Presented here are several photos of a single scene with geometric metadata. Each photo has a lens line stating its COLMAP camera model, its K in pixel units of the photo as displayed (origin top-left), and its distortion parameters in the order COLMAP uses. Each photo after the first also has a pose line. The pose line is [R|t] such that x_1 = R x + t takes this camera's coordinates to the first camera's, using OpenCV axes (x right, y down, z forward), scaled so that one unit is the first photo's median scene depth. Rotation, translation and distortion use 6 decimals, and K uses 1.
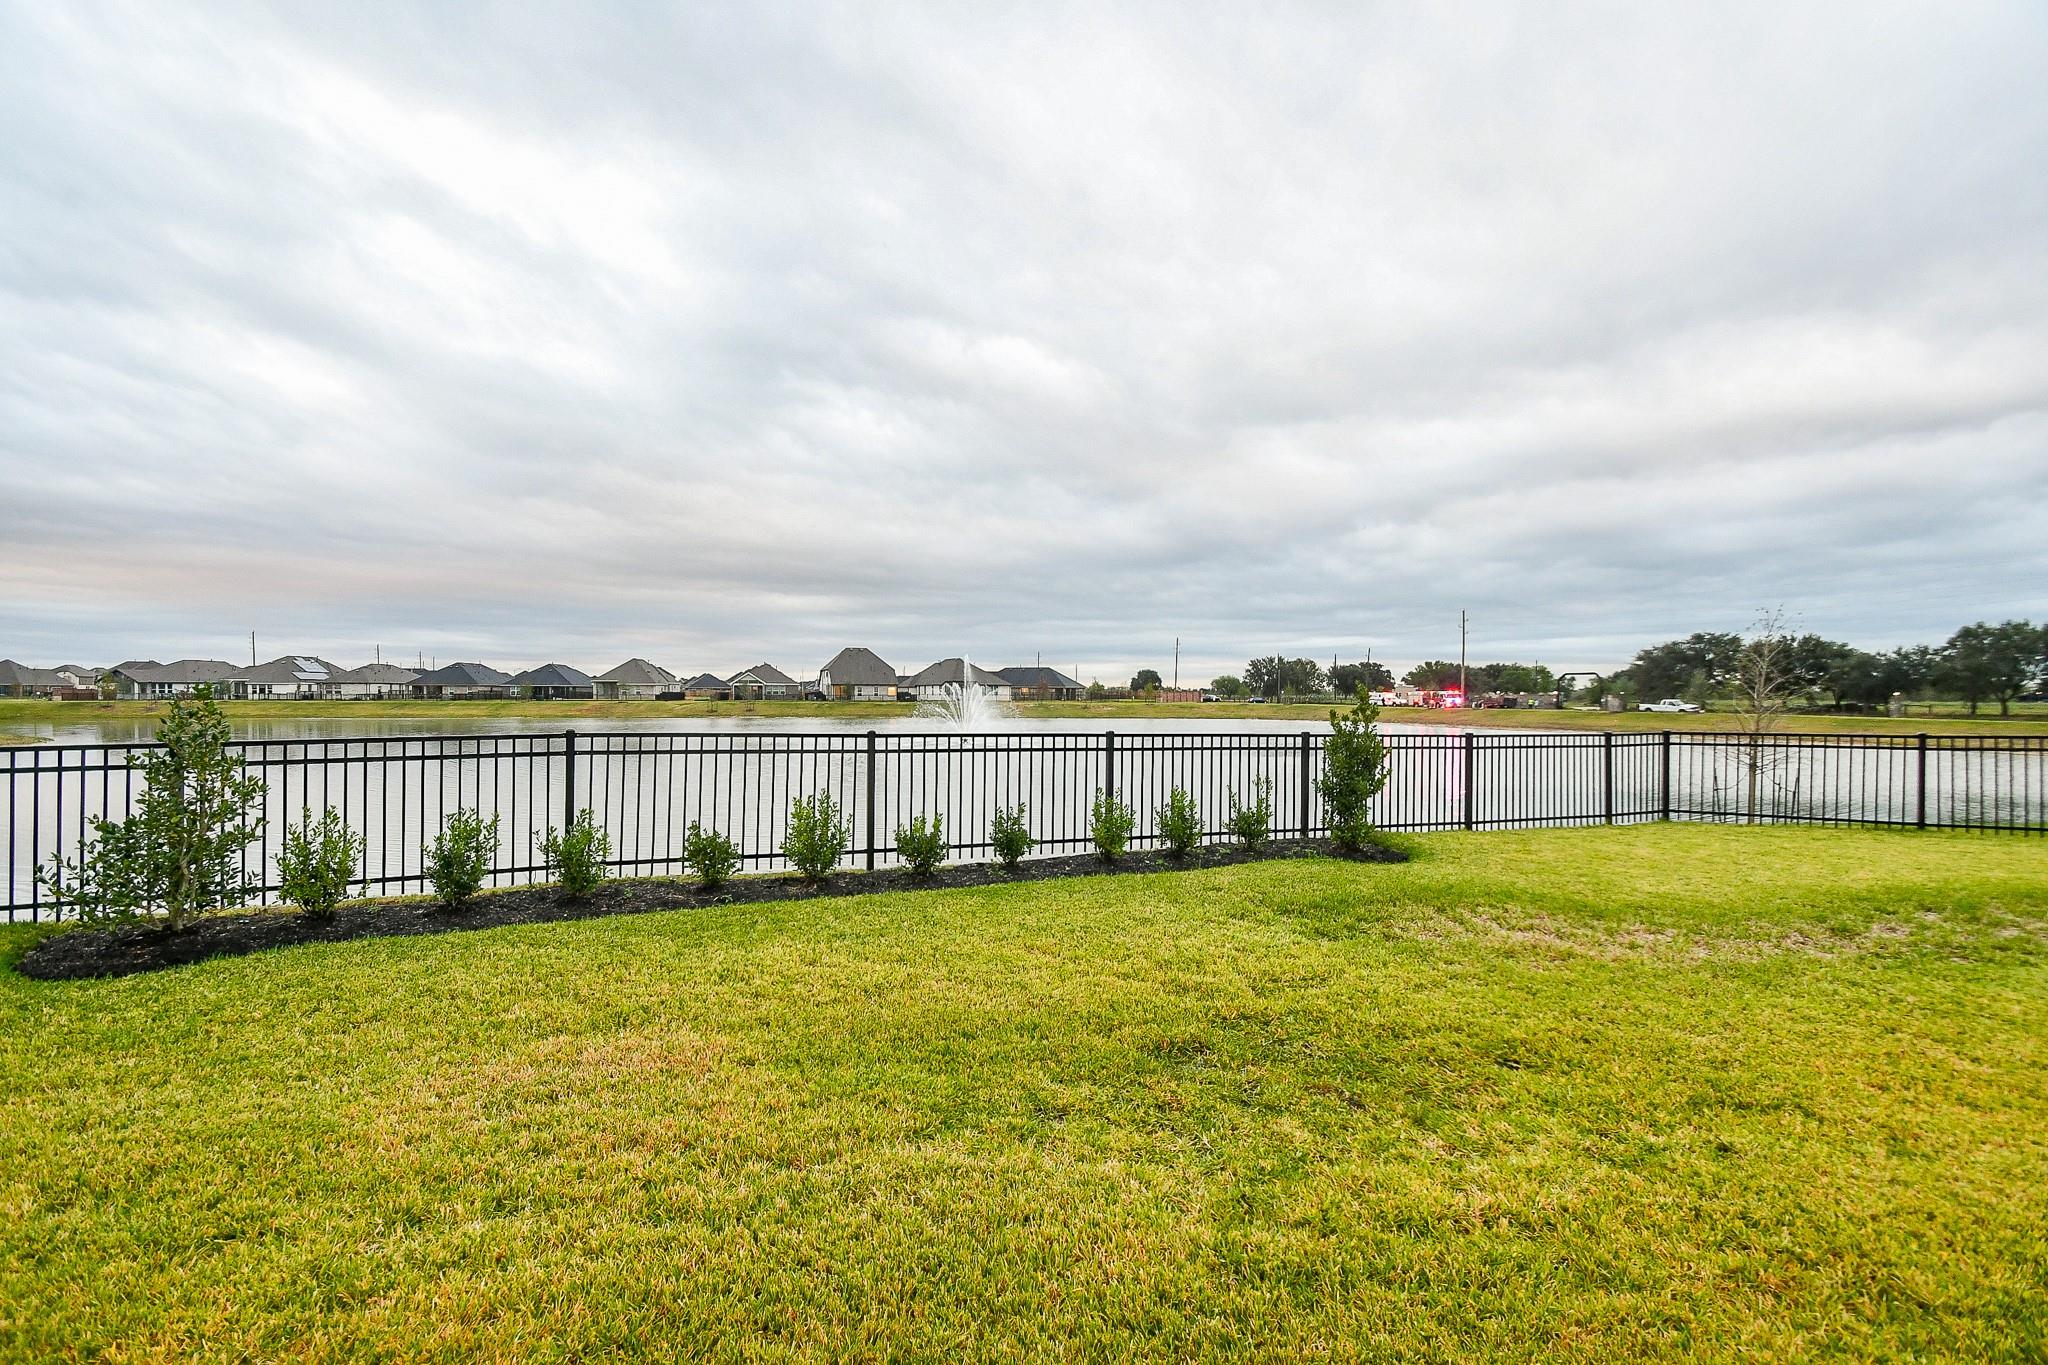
lens RADIAL K [[905.4, 0, 1026.1], [0, 905.4, 726.8], [0, 0, 1]] dist [0.011307, -0.009446]
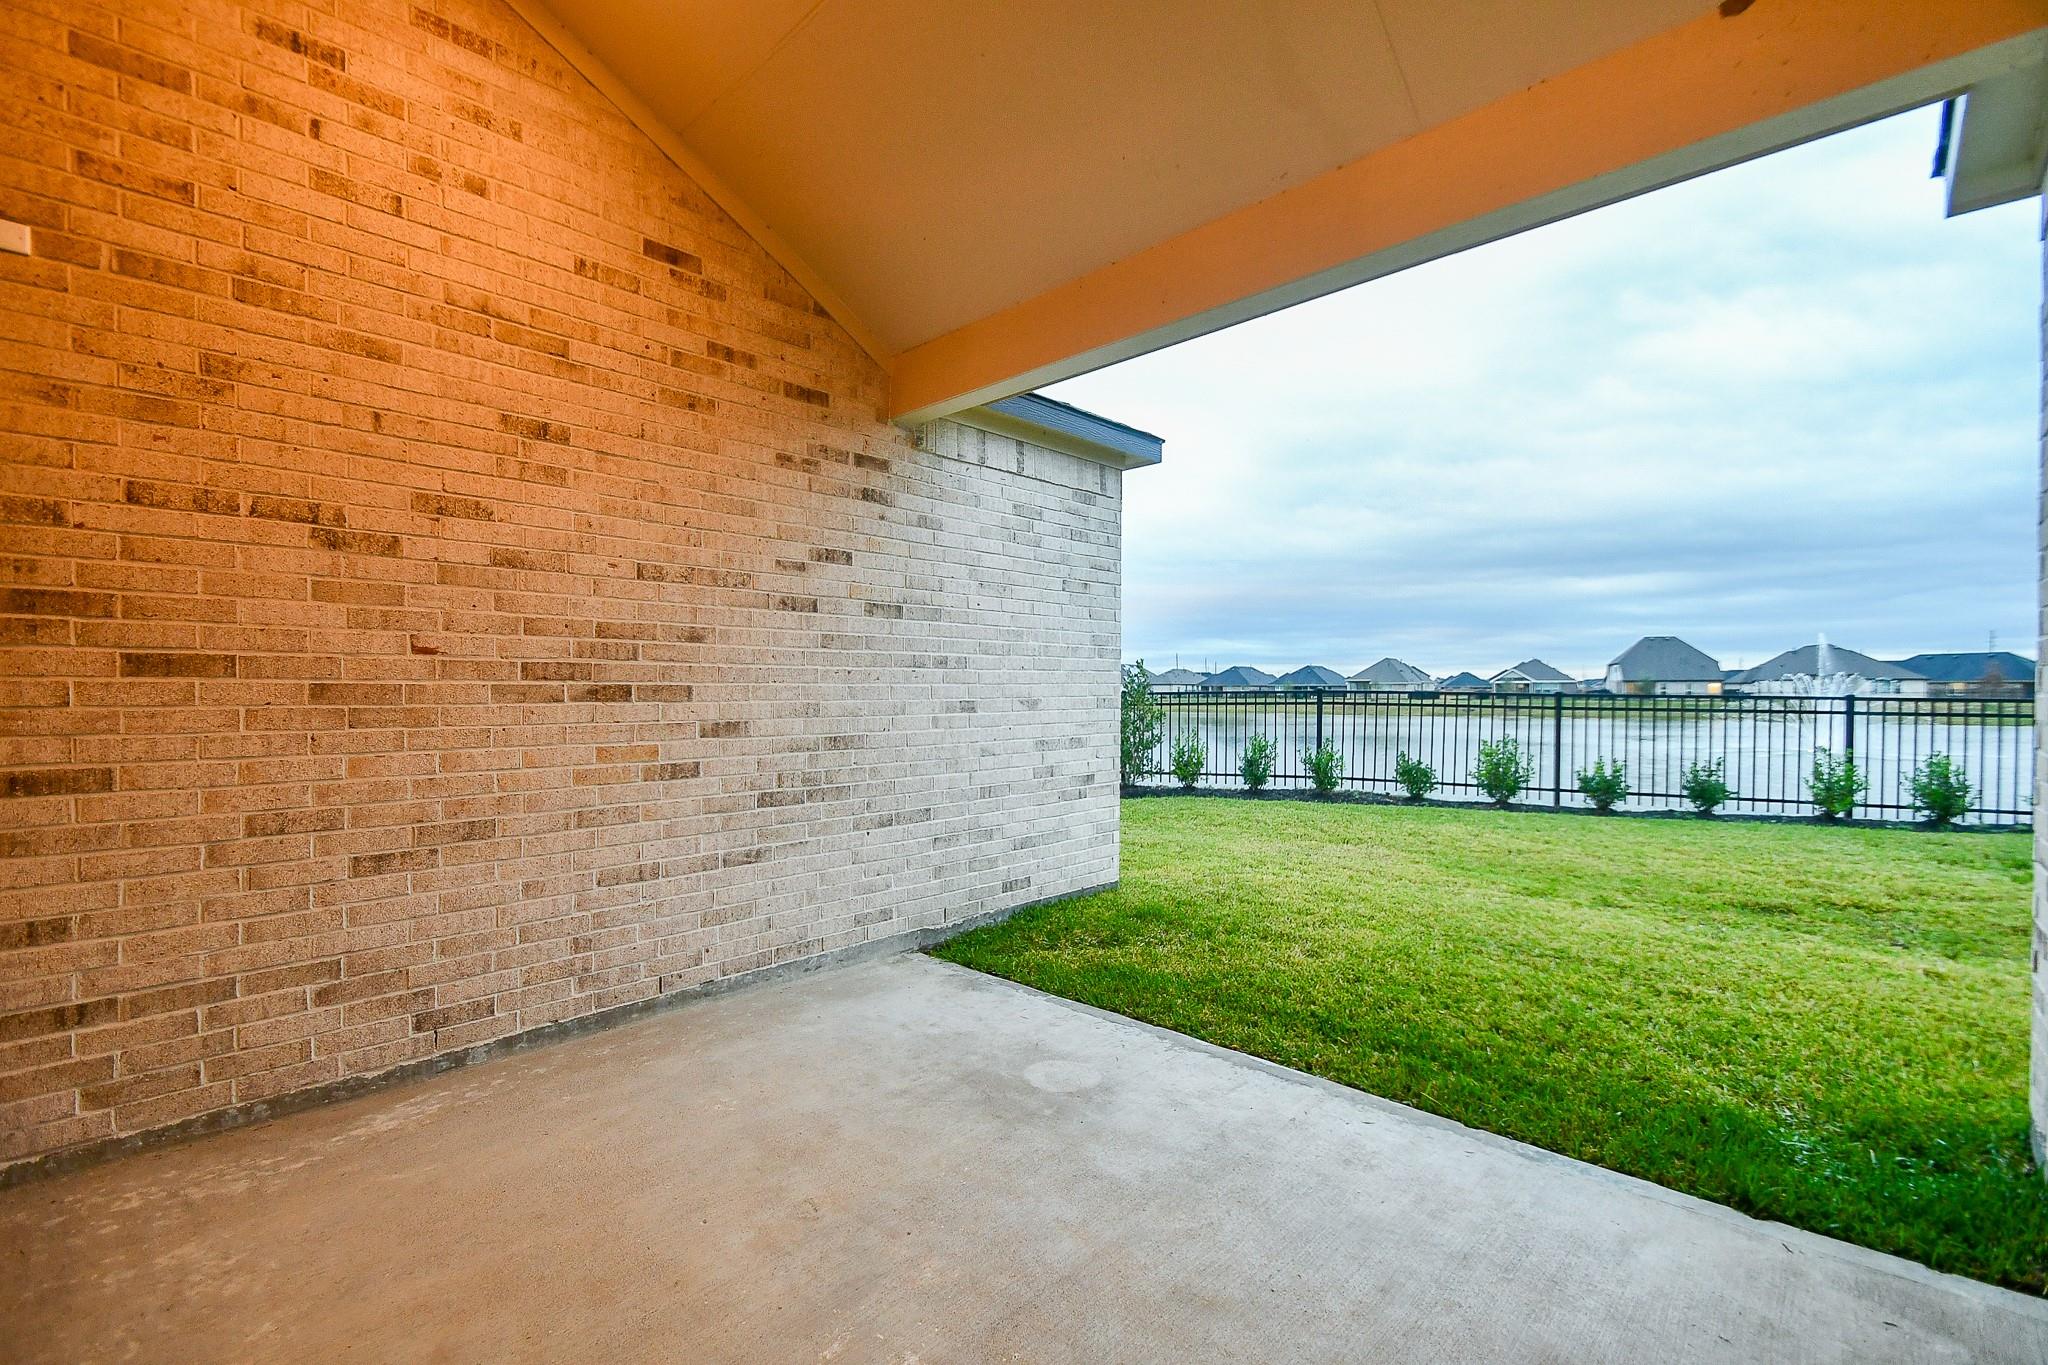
lens RADIAL K [[905.4, 0, 976.8], [0, 905.4, 693.9], [0, 0, 1]] dist [0.011307, -0.009446]
pose [[0.672230, -0.003258, -0.740336, 0.193231], [-0.024192, 0.999360, -0.026364, 0.055888], [0.739947, 0.035632, 0.671720, -0.368041]]
